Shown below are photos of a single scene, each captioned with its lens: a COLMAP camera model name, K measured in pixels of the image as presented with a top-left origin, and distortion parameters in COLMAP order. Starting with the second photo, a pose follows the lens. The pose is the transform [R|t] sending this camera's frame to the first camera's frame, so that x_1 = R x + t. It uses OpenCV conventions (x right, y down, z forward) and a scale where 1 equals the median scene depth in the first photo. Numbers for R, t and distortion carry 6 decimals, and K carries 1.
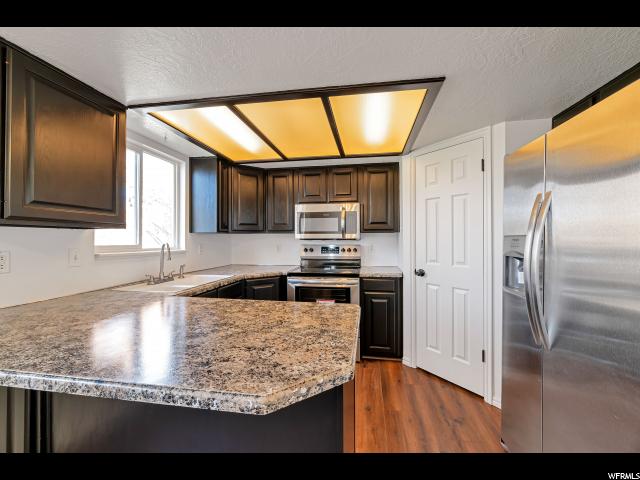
lens RADIAL K [[260.8, 0, 325.0], [0, 260.8, 238.4], [0, 0, 1]] dist [-0.000088, 0.000003]
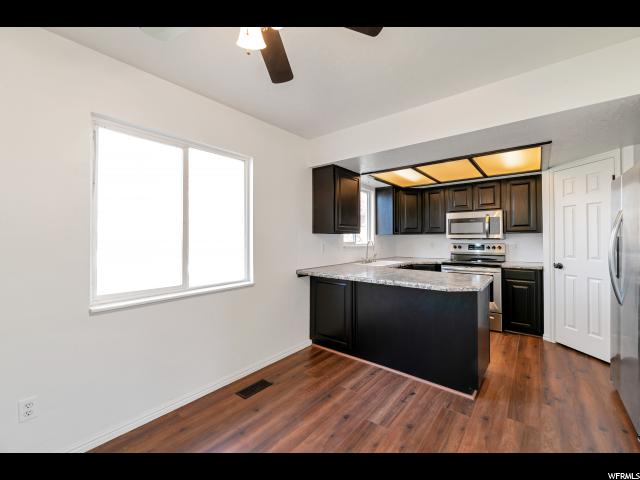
lens RADIAL K [[272.5, 0, 324.8], [0, 272.5, 236.6], [0, 0, 1]] dist [-0.000827, 0.000074]
pose [[0.877281, -0.004563, -0.479956, 0.010944], [0.002571, 0.999985, -0.004809, -0.003085], [0.479970, 0.002985, 0.877280, -0.584909]]
